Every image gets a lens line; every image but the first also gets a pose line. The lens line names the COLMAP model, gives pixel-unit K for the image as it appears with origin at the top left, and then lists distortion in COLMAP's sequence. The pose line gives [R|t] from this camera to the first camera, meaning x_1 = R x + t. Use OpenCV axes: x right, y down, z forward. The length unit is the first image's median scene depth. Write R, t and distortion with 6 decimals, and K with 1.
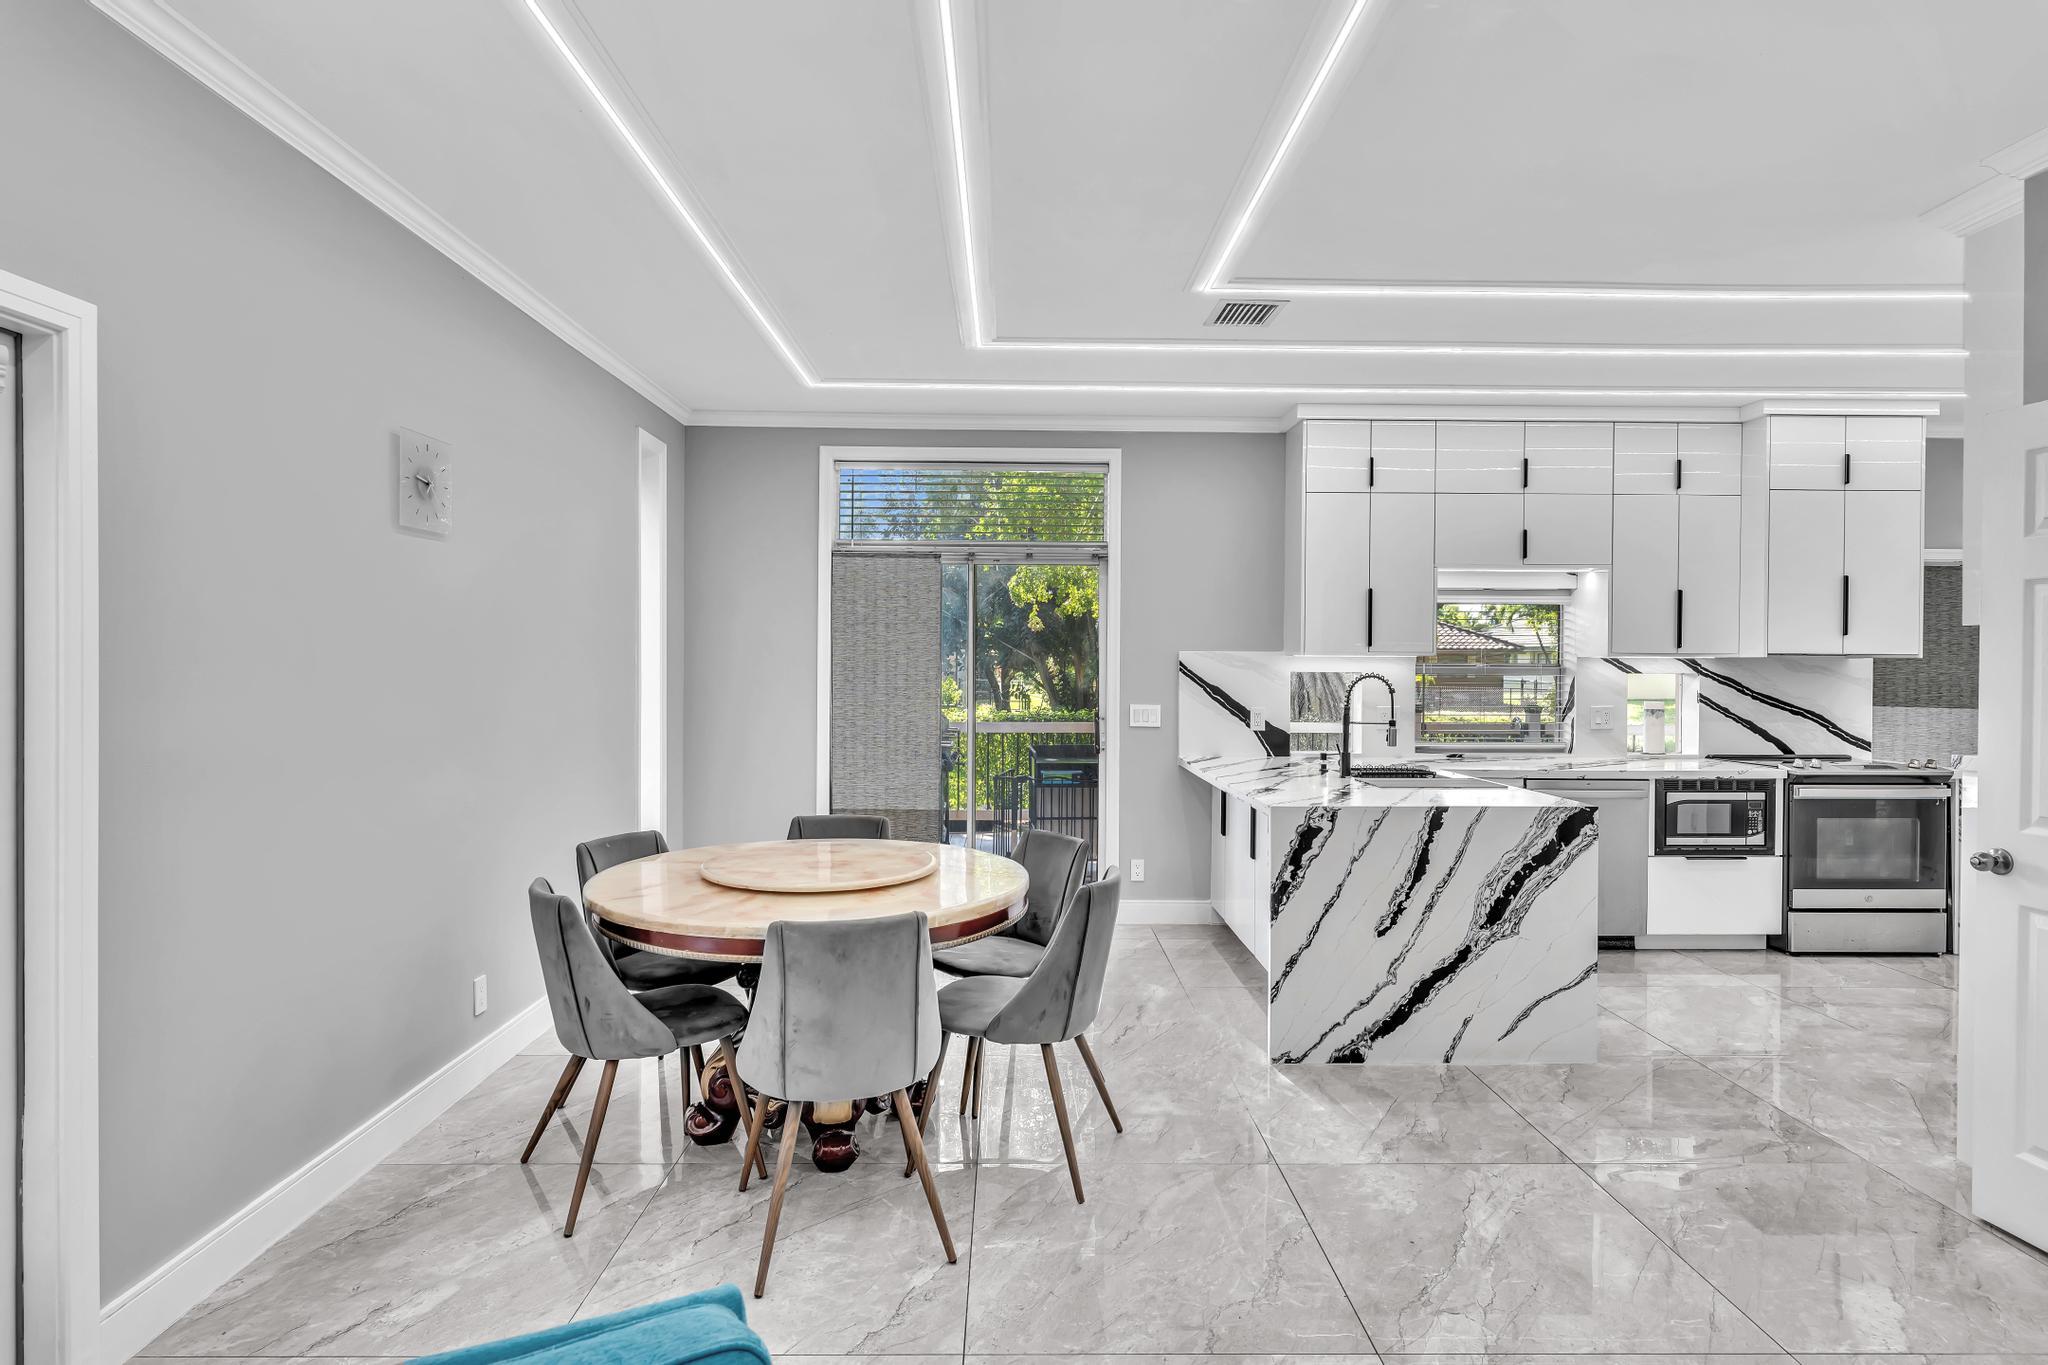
lens RADIAL K [[1085.5, 0, 1022.1], [0, 1085.5, 677.1], [0, 0, 1]] dist [-0.006981, 0.002822]
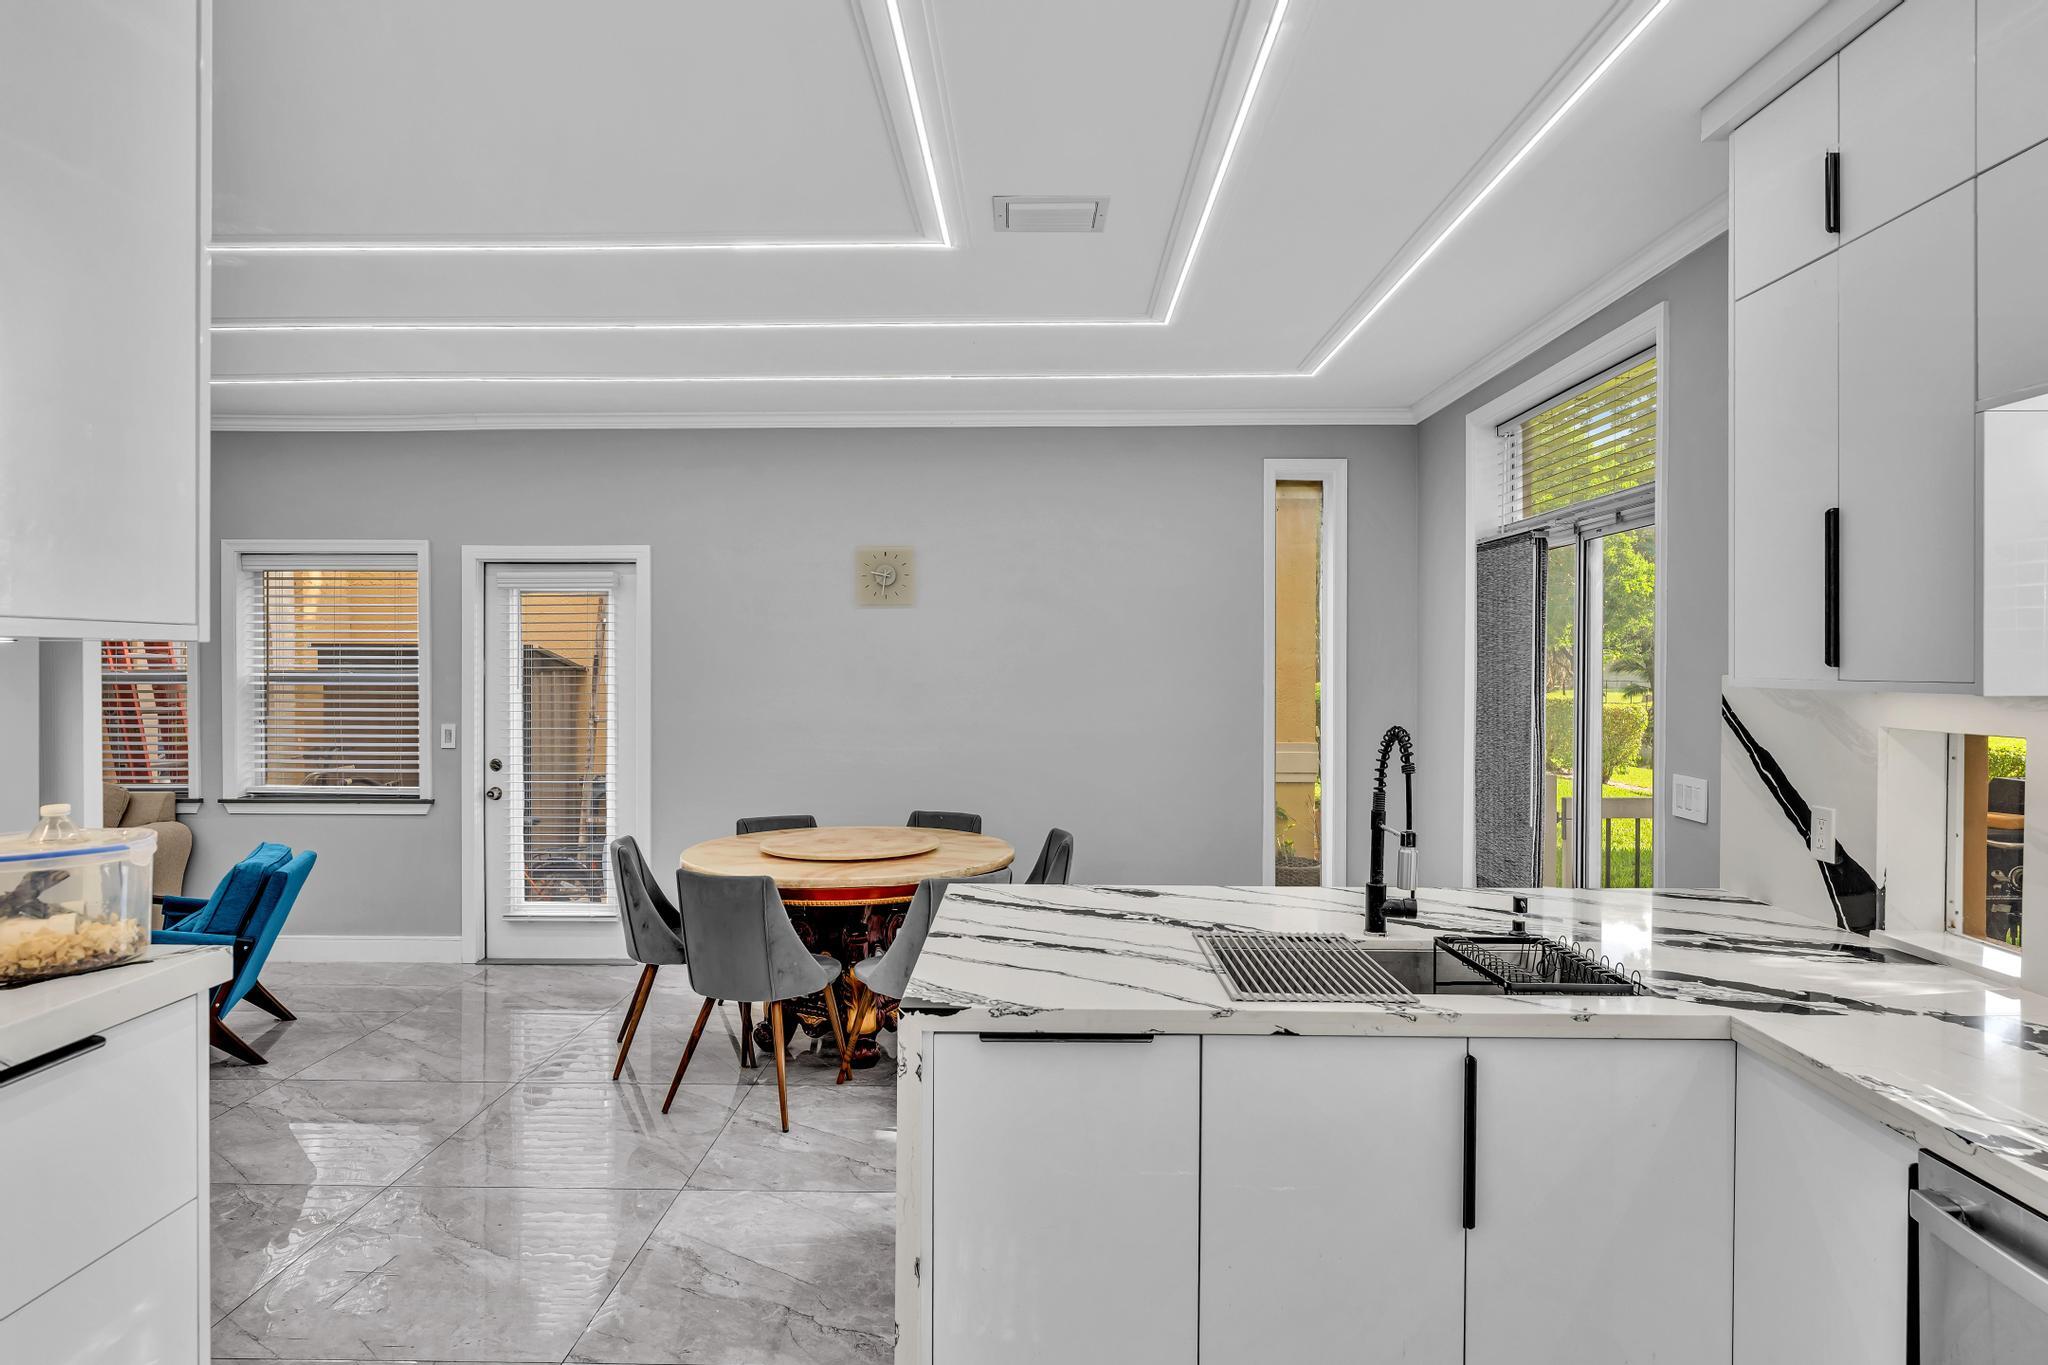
lens RADIAL K [[1197.1, 0, 1025.4], [0, 1197.1, 676.0], [0, 0, 1]] dist [-0.002347, -0.001128]
pose [[-0.026046, 0.006003, -0.999643, 0.756009], [-0.015077, 0.999866, 0.006397, -0.023768], [0.999547, 0.015238, -0.025952, 0.756627]]
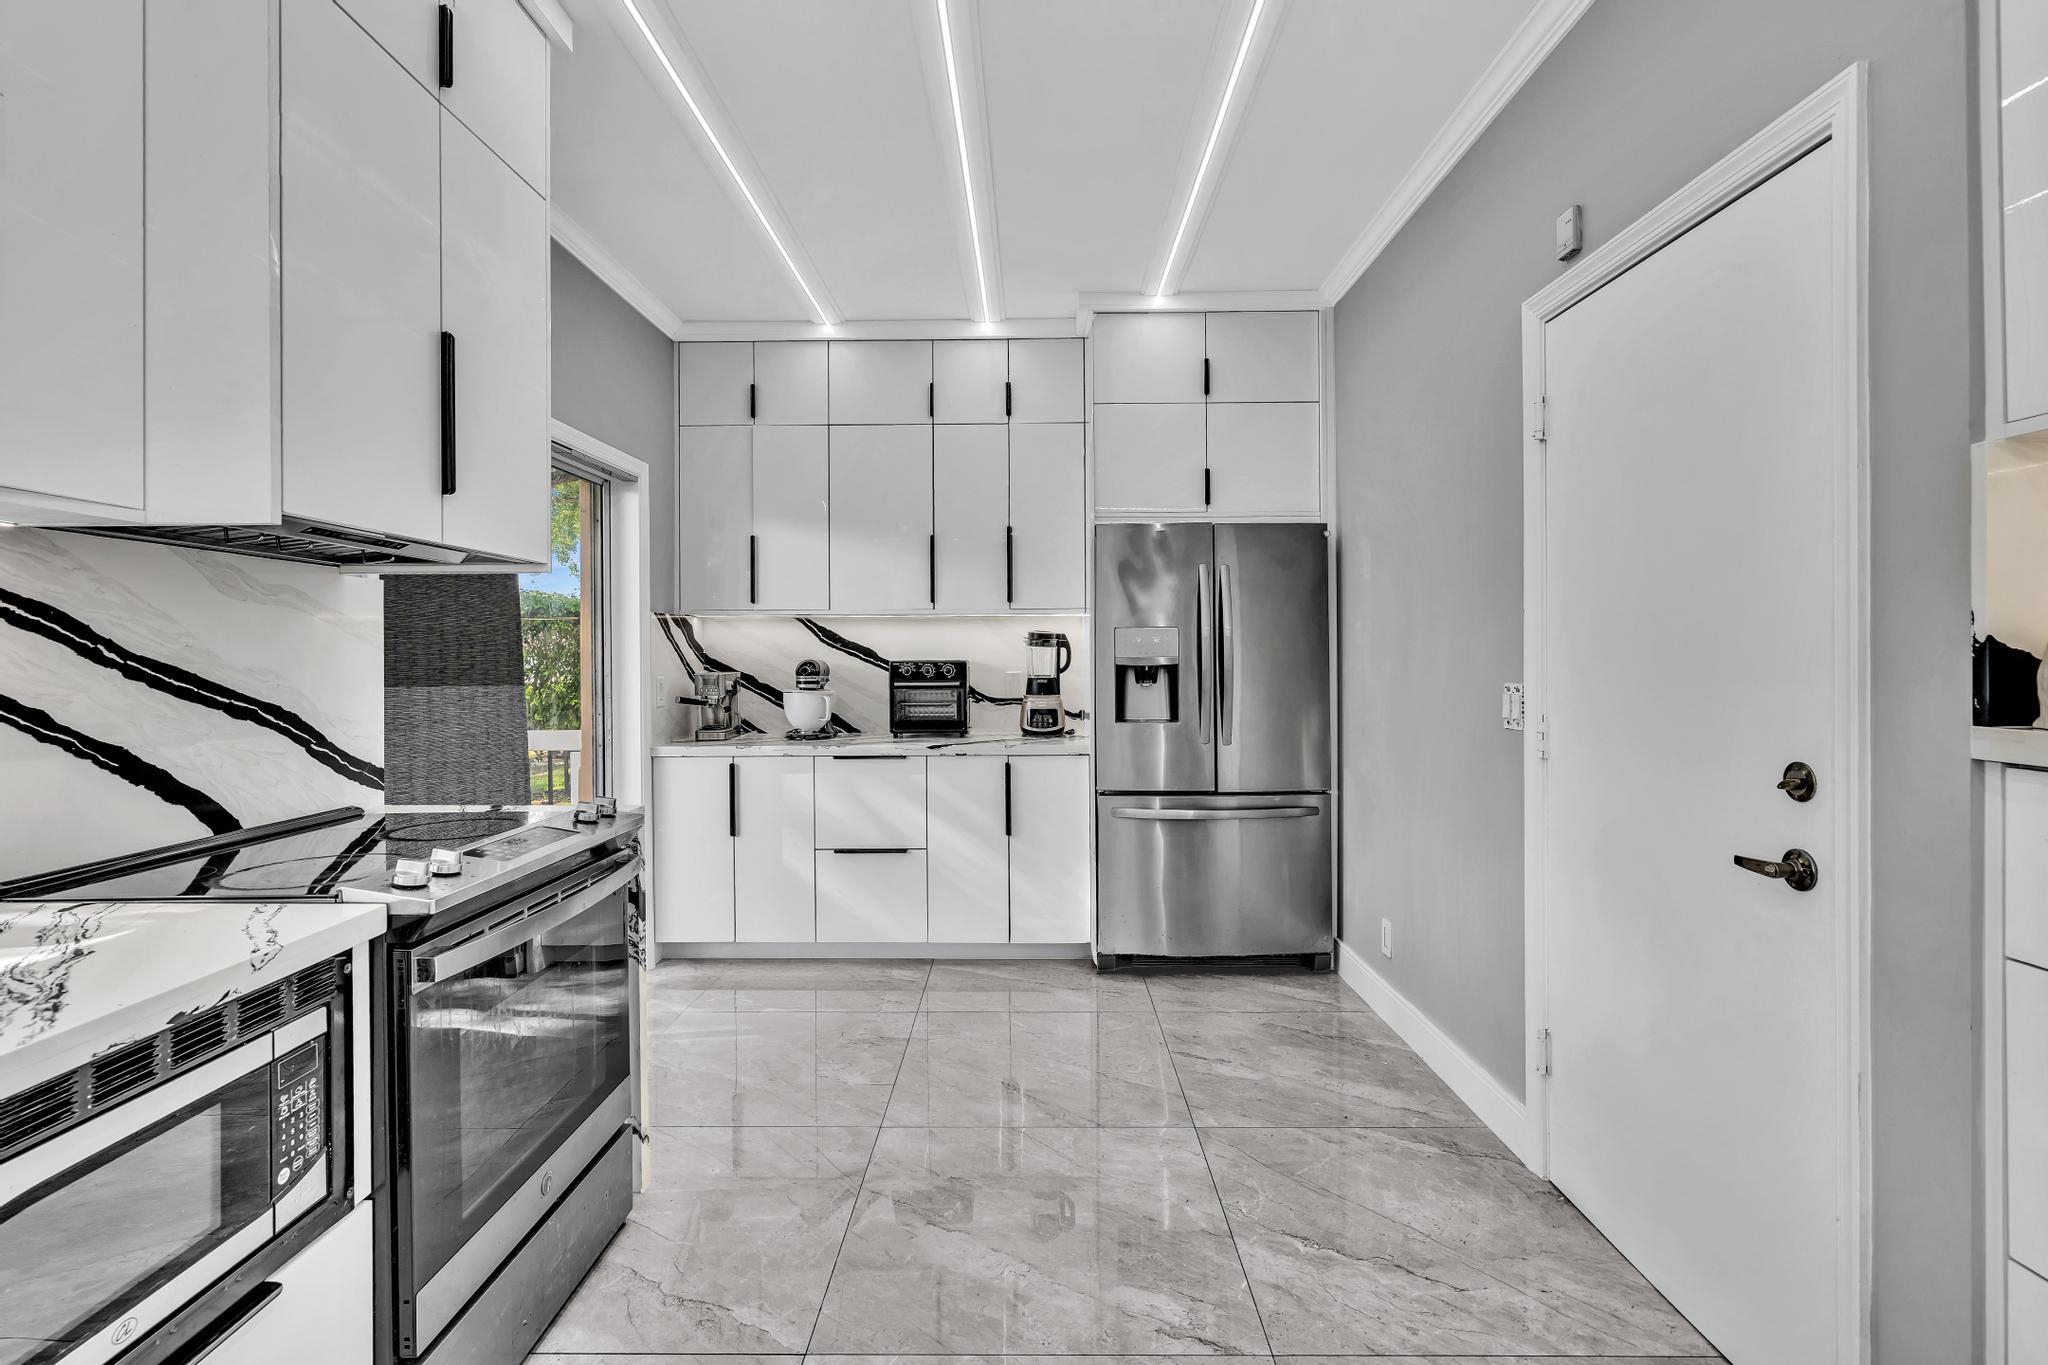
lens RADIAL K [[951.7, 0, 1015.2], [0, 951.7, 662.7], [0, 0, 1]] dist [-0.005577, 0.000601]
pose [[0.025419, -0.008866, 0.999638, 0.440437], [0.018630, 0.999791, 0.008394, 0.020217], [-0.999503, 0.018410, 0.025578, 0.799000]]
